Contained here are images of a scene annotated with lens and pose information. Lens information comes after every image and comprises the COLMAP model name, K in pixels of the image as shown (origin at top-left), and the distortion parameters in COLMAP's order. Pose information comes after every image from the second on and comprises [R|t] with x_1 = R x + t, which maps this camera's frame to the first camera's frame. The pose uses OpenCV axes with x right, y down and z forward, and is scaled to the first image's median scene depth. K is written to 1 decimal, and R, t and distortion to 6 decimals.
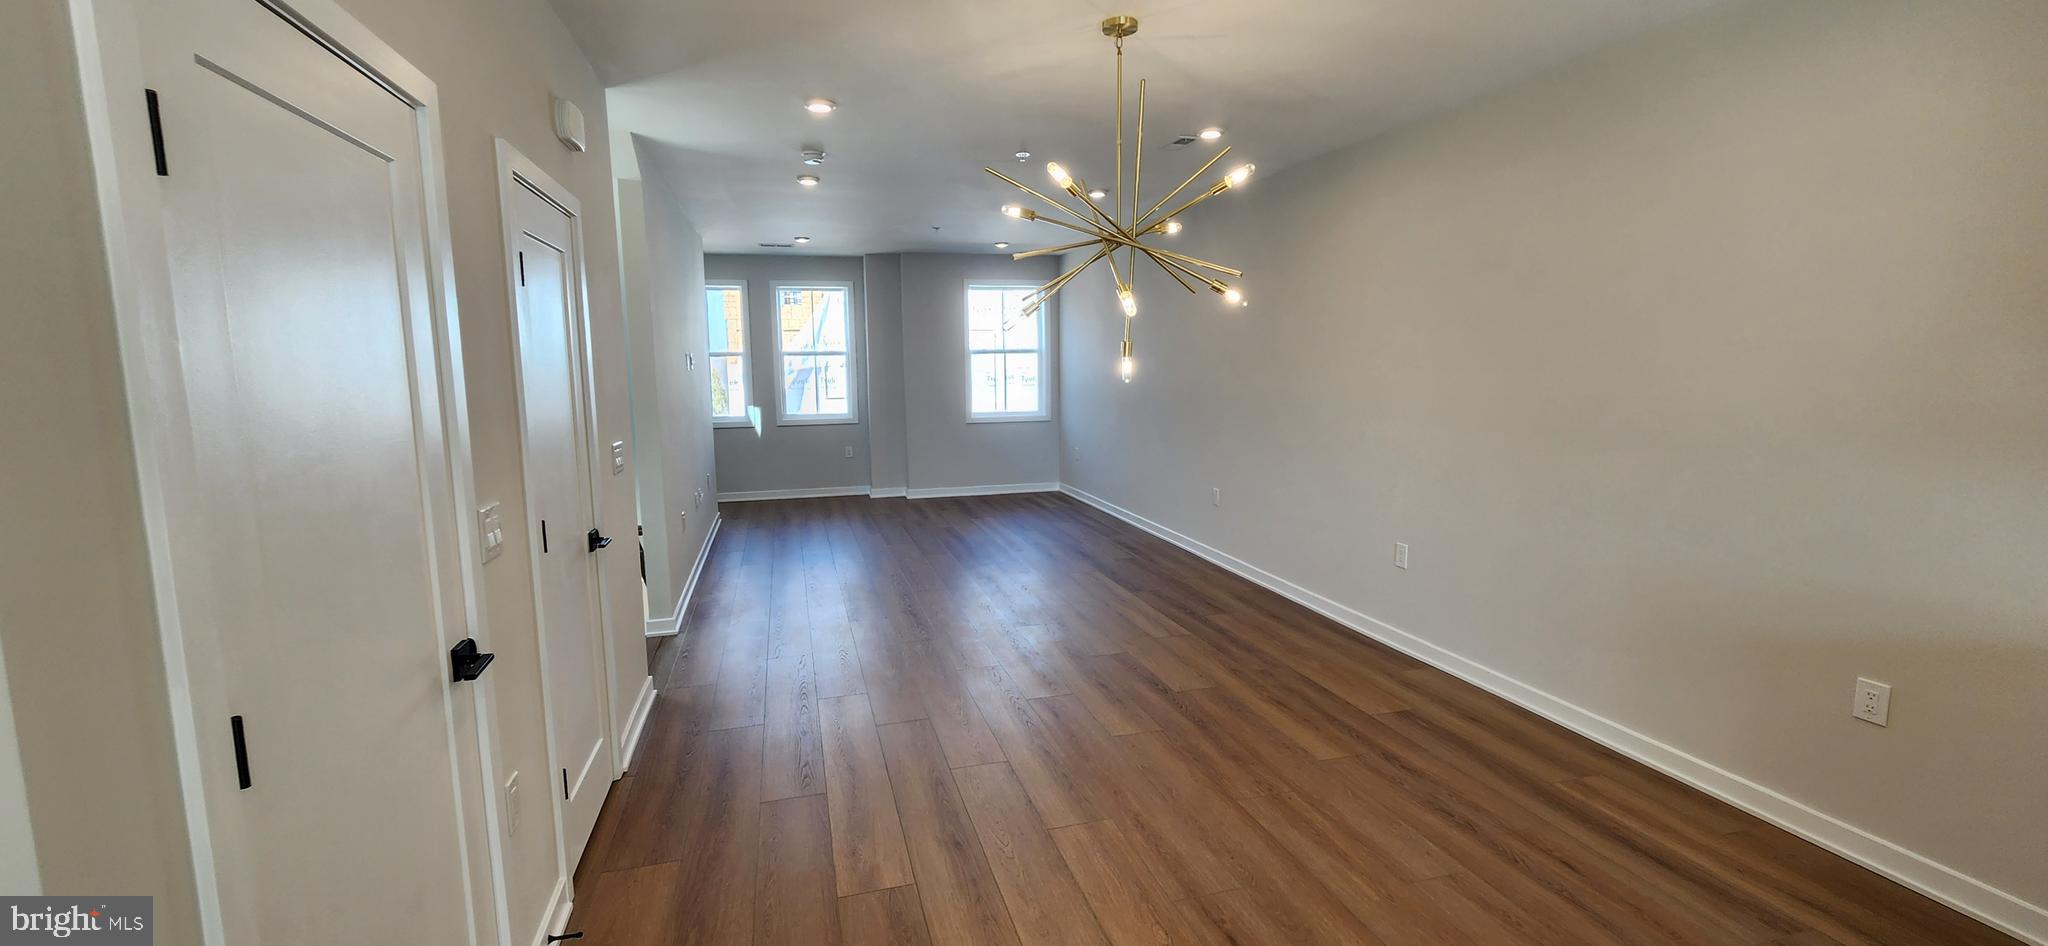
lens RADIAL K [[843.1, 0, 1037.2], [0, 843.1, 475.1], [0, 0, 1]] dist [0.004446, -0.000419]
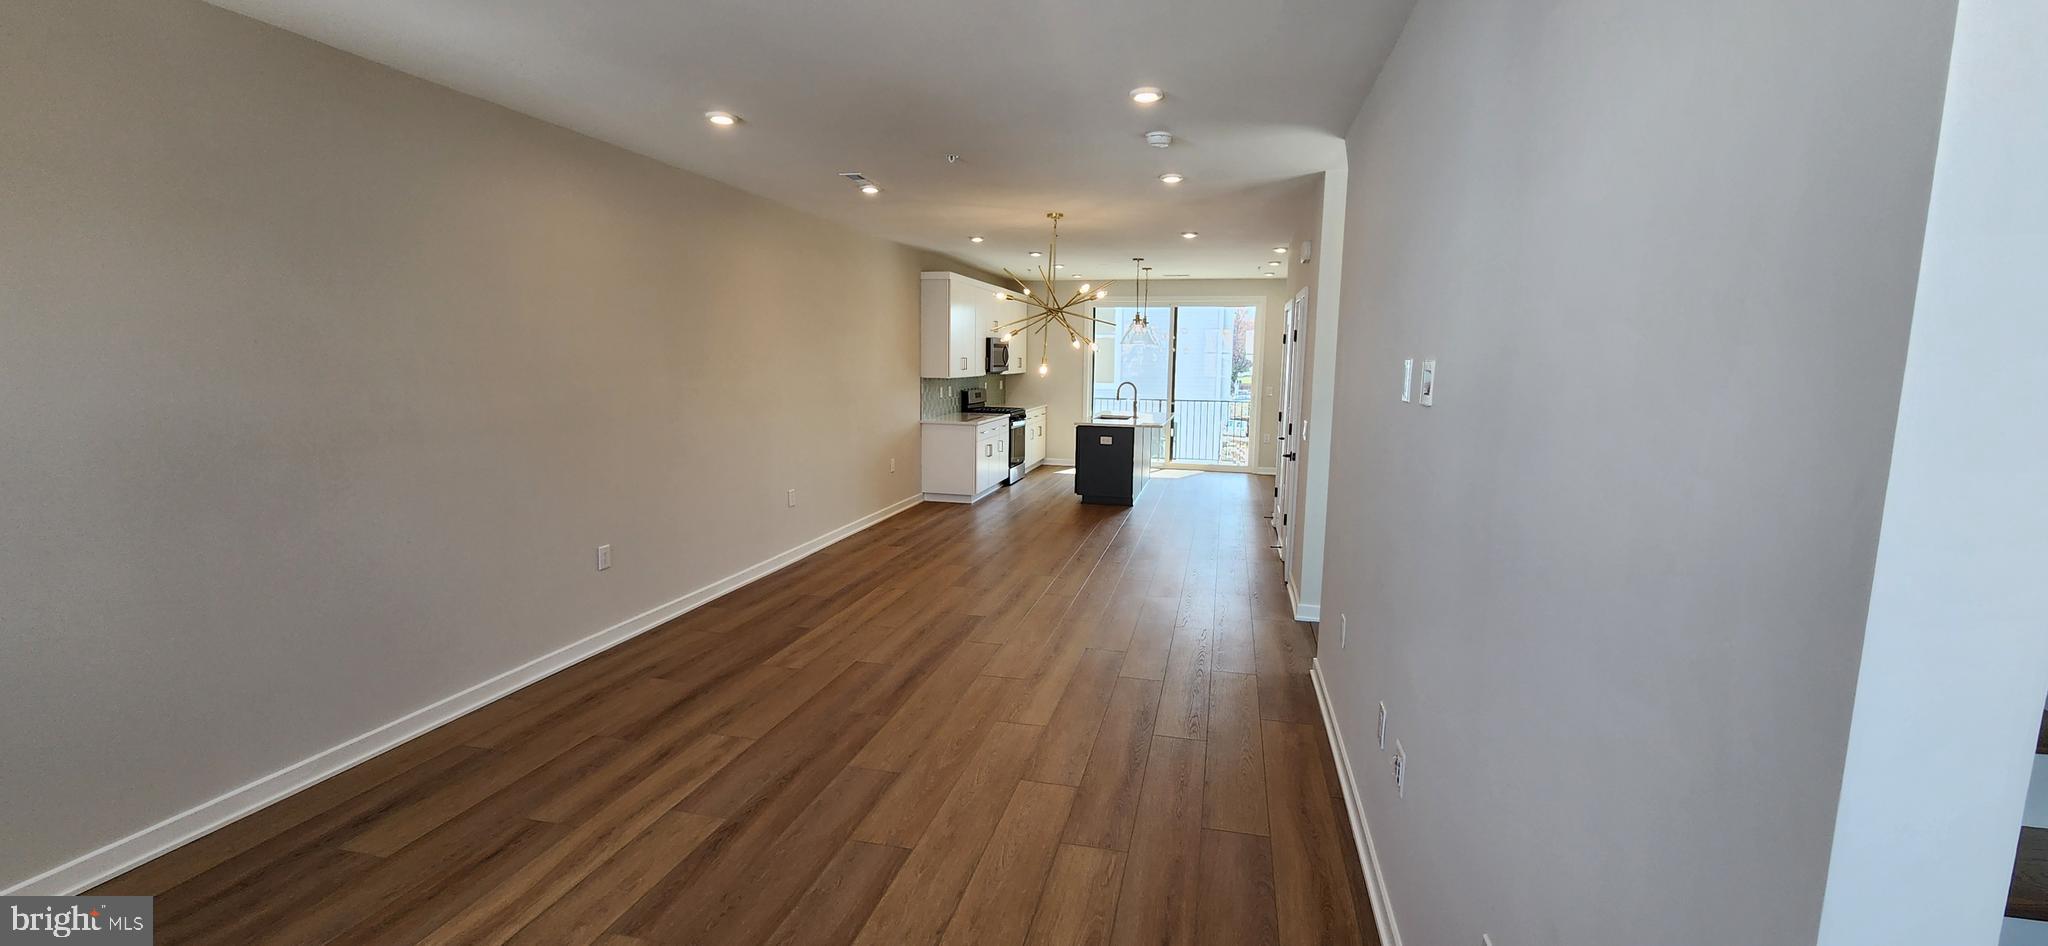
lens RADIAL K [[843.1, 0, 1019.5], [0, 843.1, 464.3], [0, 0, 1]] dist [0.004446, -0.000419]
pose [[-0.860507, -0.067024, 0.505010, -0.338241], [0.063600, 0.969419, 0.237028, -0.148679], [-0.505453, 0.236083, -0.829929, 1.049218]]
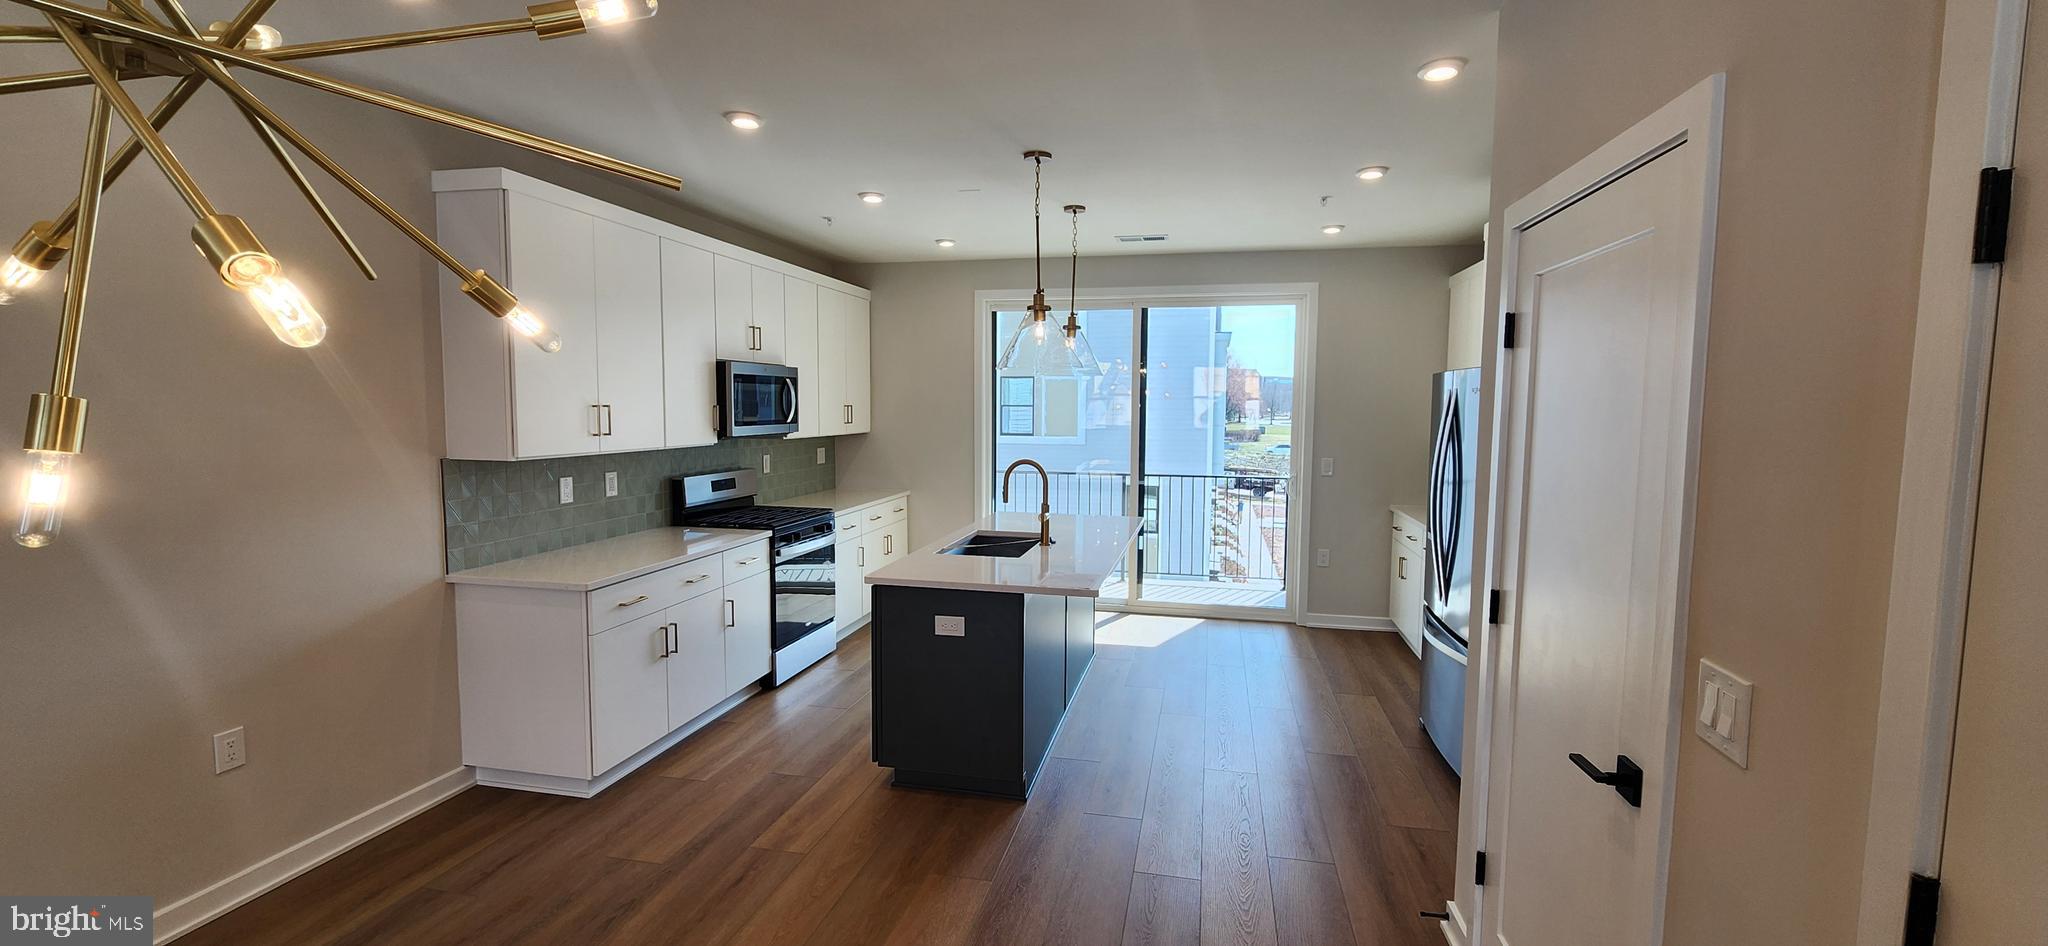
lens RADIAL K [[843.1, 0, 1026.7], [0, 843.1, 475.8], [0, 0, 1]] dist [0.004446, -0.000419]
pose [[-0.873596, -0.036739, 0.485262, -0.111063], [0.068847, 0.977787, 0.197969, -0.061556], [-0.481757, 0.206354, -0.851662, 0.402760]]
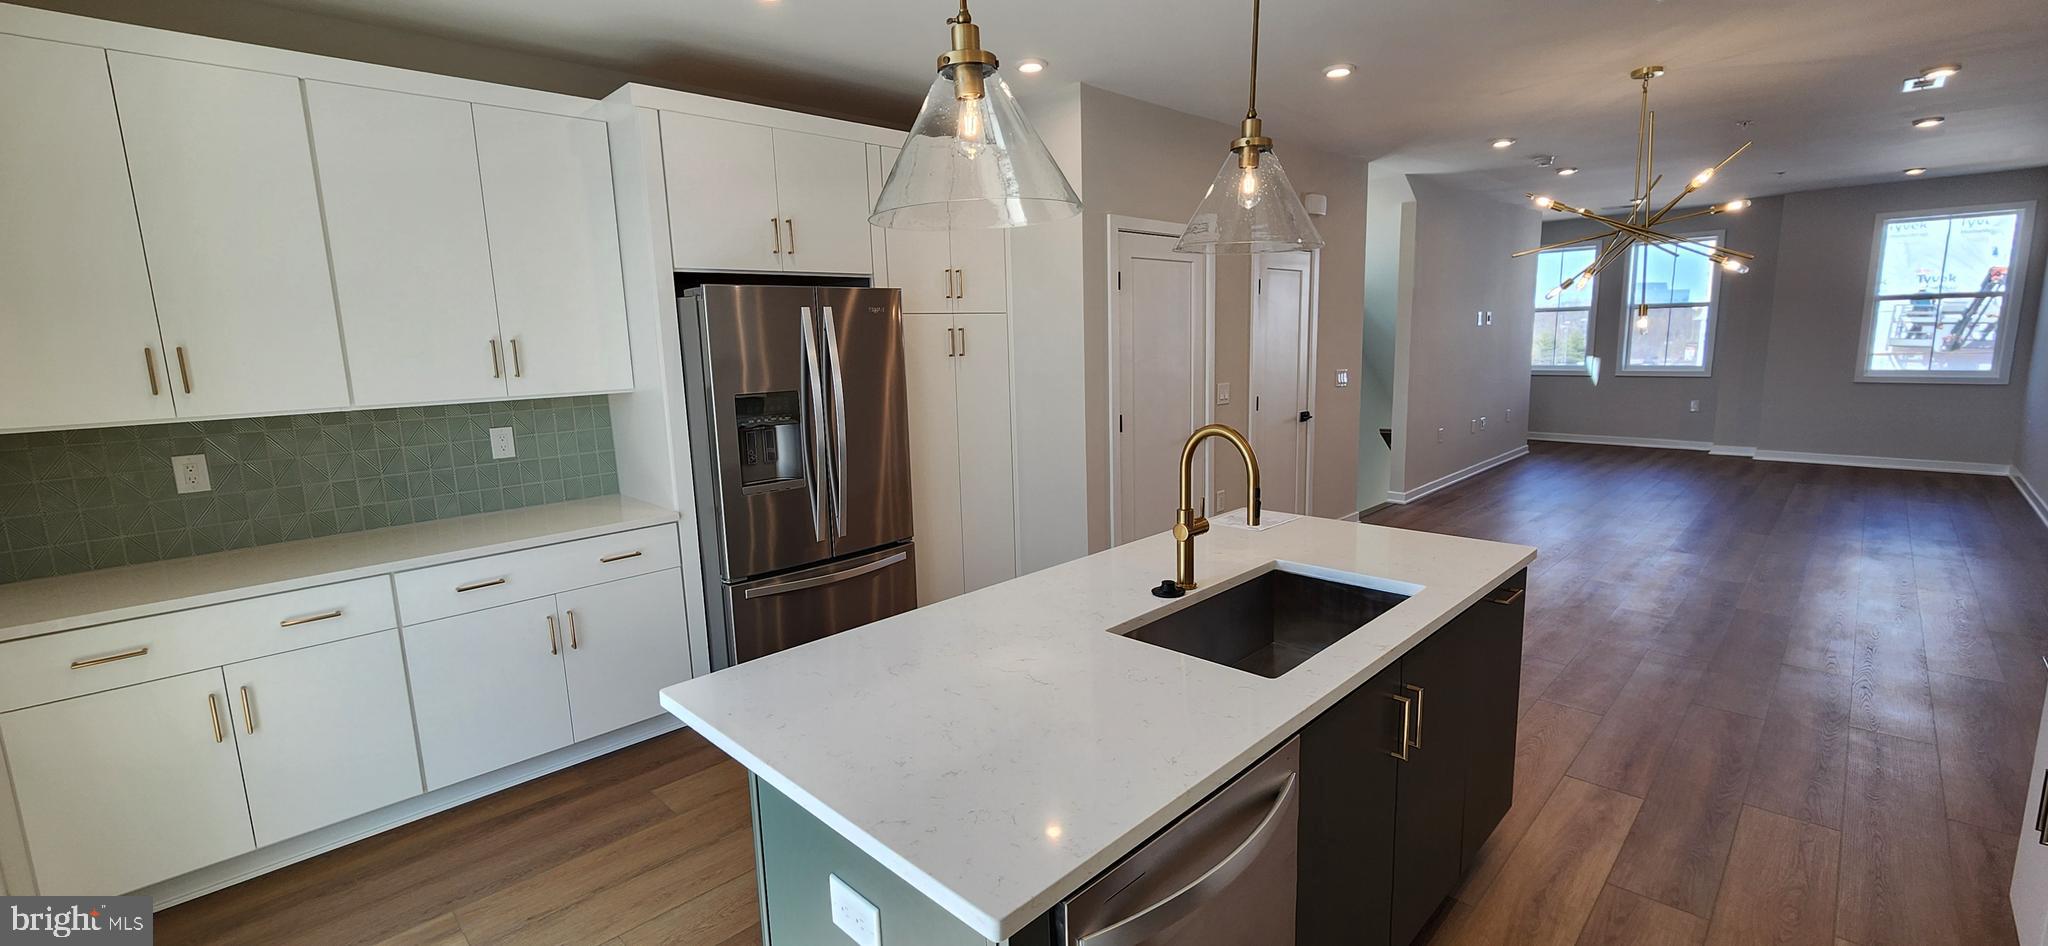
lens RADIAL K [[843.1, 0, 1035.9], [0, 843.1, 467.2], [0, 0, 1]] dist [0.004446, -0.000419]
pose [[0.483175, 0.135508, -0.864974, 0.305498], [-0.095217, 0.990223, 0.101942, 0.018372], [0.870331, 0.033104, 0.491354, -0.171741]]
